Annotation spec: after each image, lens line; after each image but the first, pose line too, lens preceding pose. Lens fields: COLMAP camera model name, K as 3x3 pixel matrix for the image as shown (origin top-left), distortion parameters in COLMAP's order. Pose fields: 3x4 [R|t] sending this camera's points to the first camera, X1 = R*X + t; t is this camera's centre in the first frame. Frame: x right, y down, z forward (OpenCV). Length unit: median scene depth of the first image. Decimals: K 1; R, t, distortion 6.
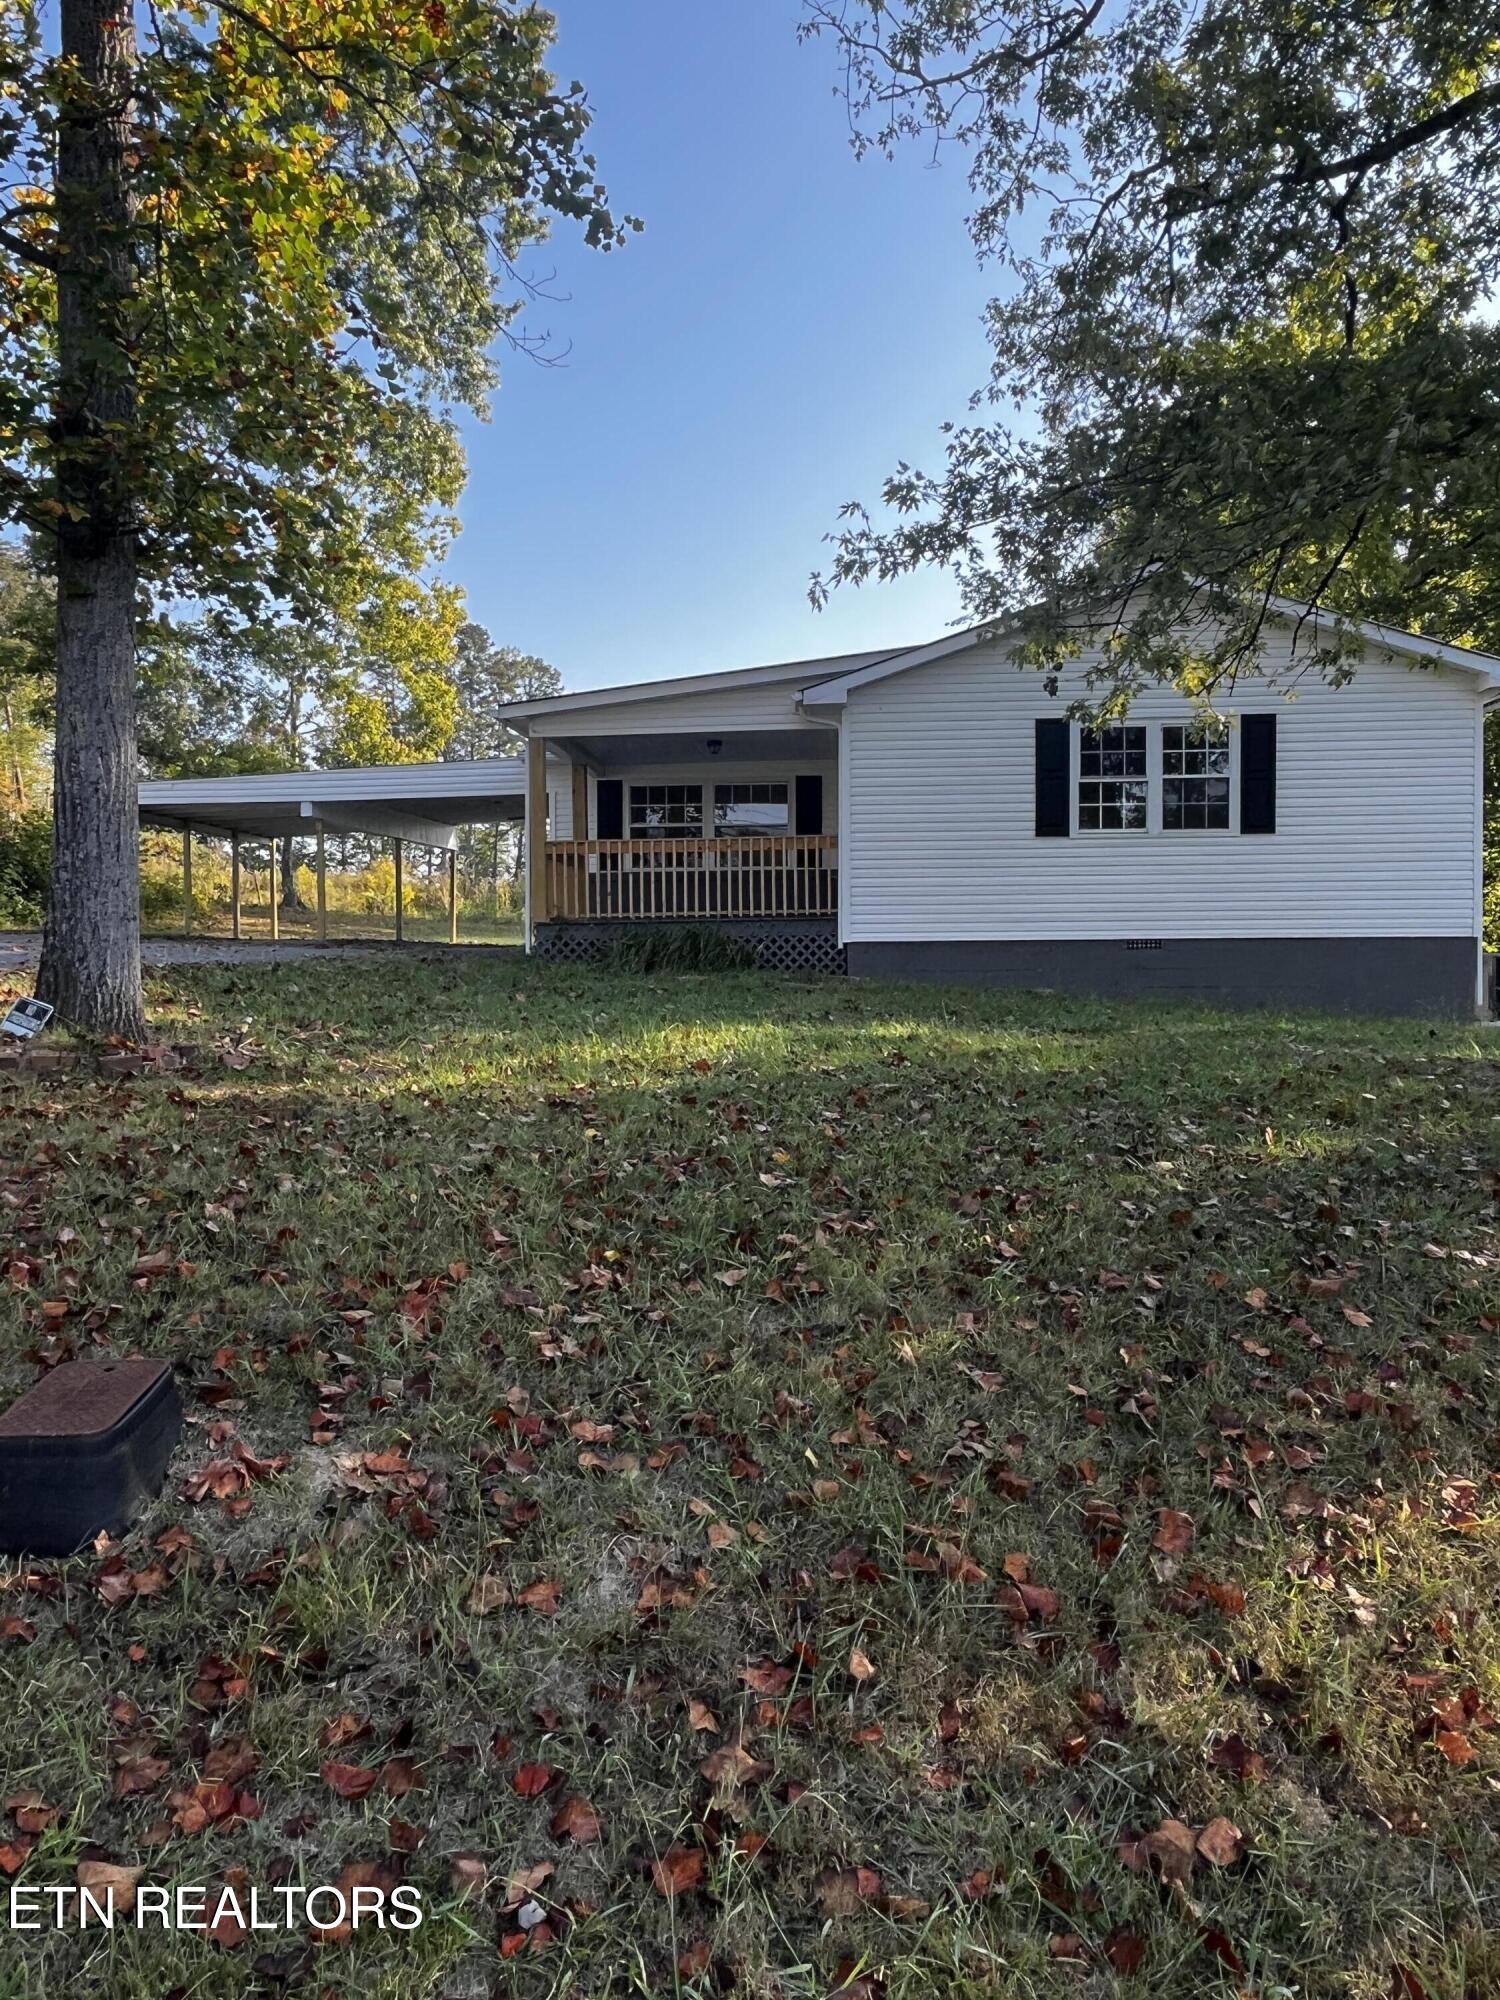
lens RADIAL K [[1399.7, 0, 750.0], [0, 1399.7, 1000.0], [0, 0, 1]] dist [-0.014119, -0.001938]
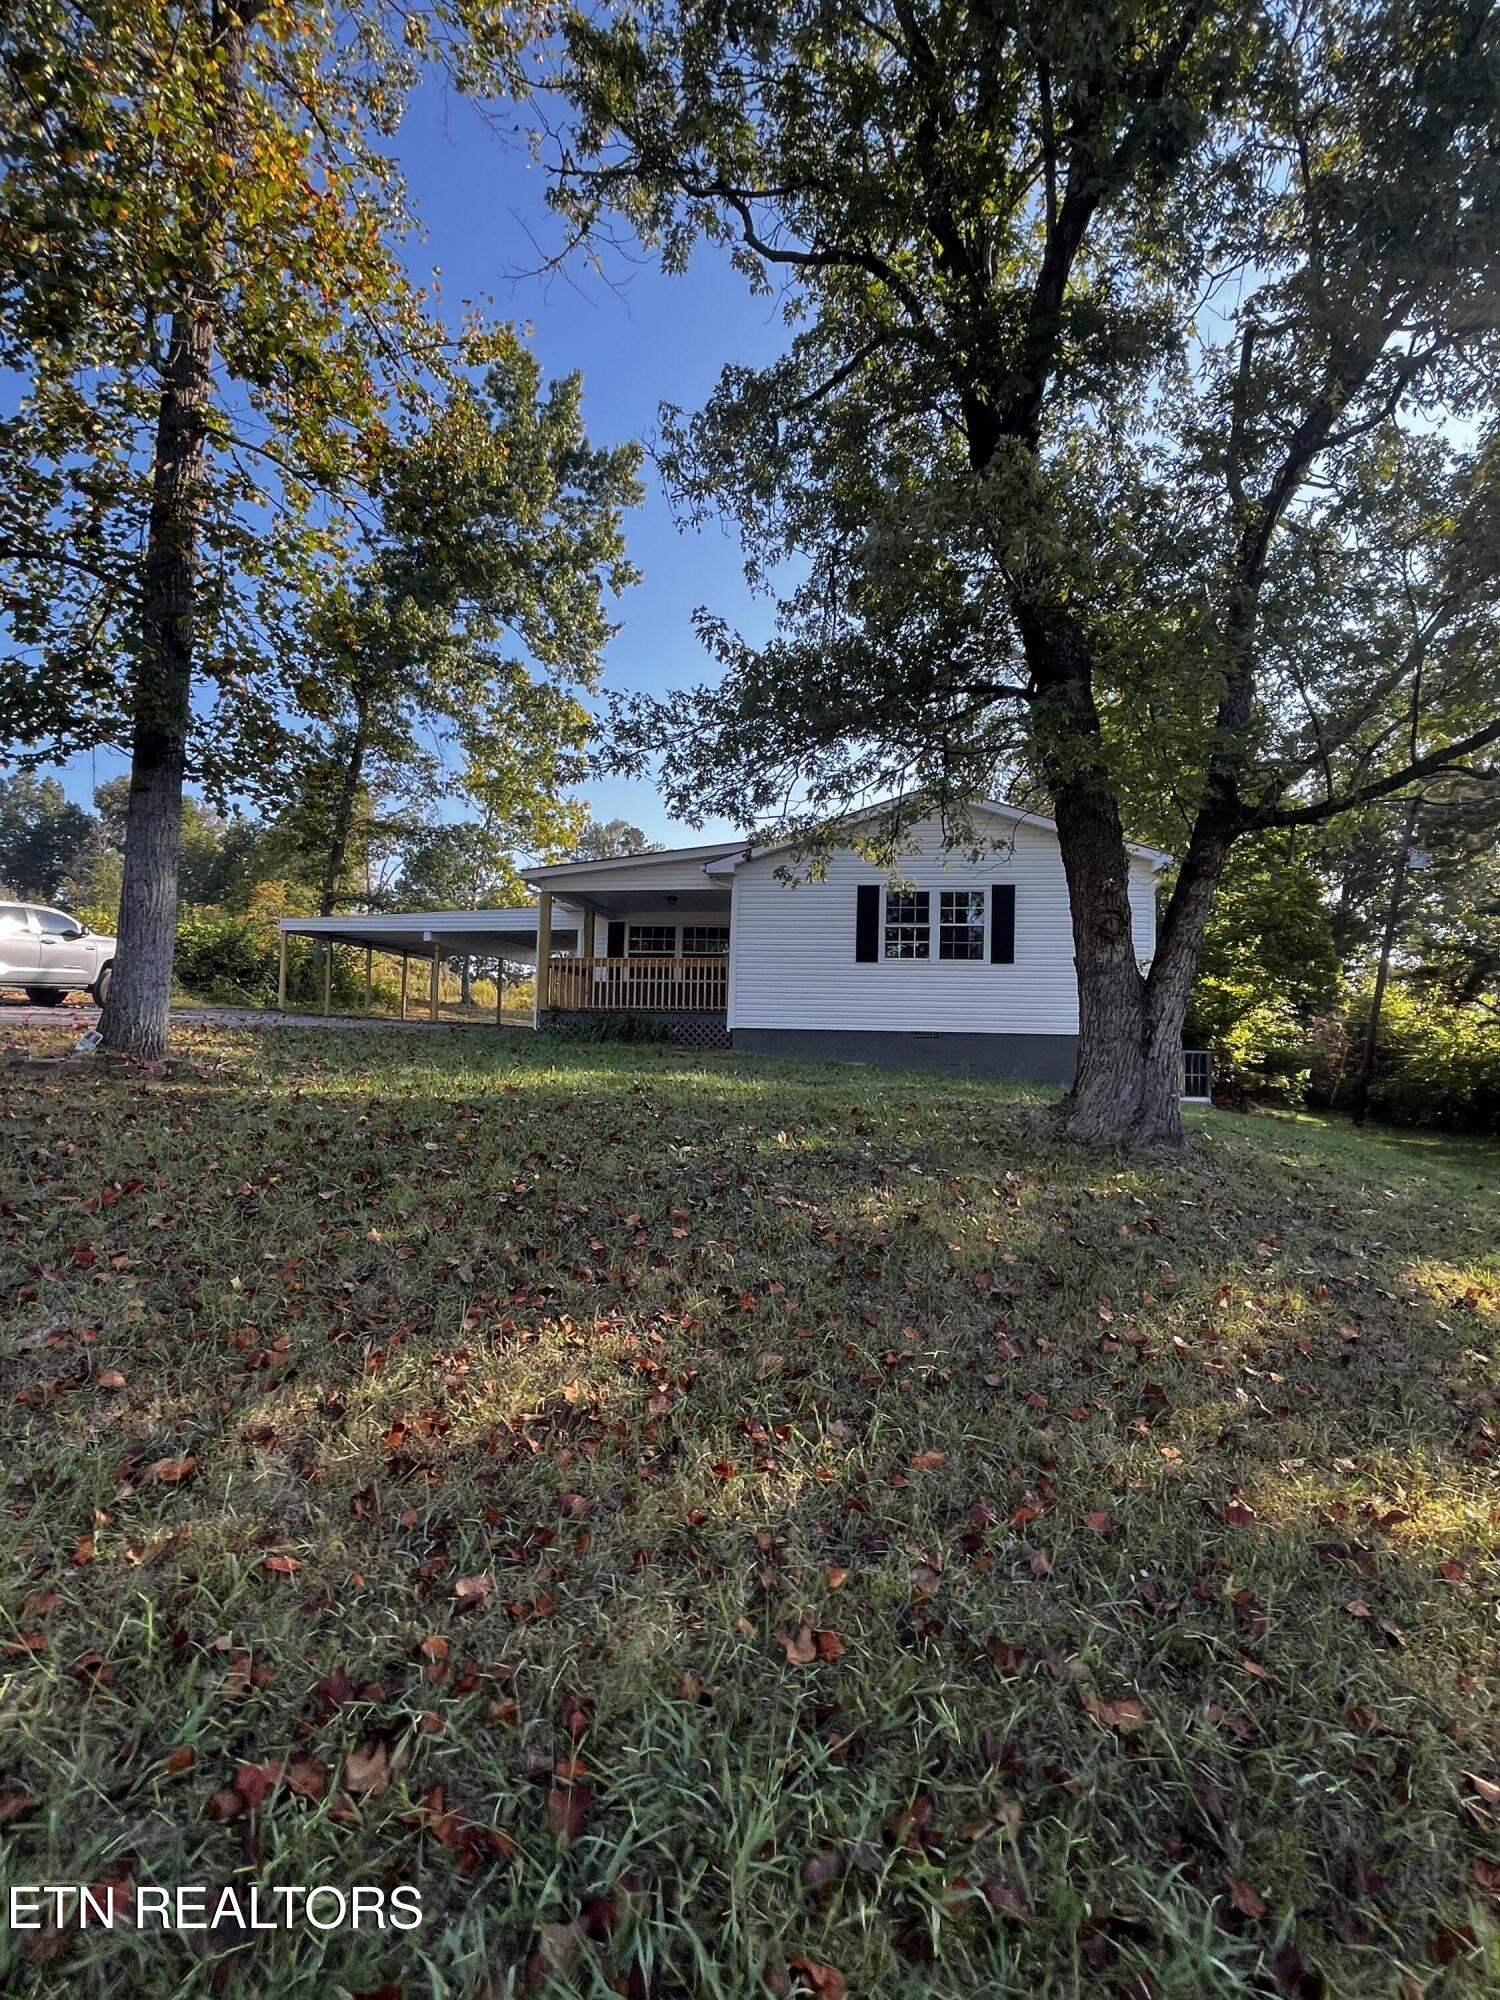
lens RADIAL K [[946.0, 0, 750.0], [0, 946.0, 1000.0], [0, 0, 1]] dist [0.000785, -0.000002]
pose [[0.996536, 0.027898, -0.078342, 0.165795], [-0.034465, 0.995889, -0.083768, 0.013524], [0.075683, 0.086178, 0.993401, -0.021507]]
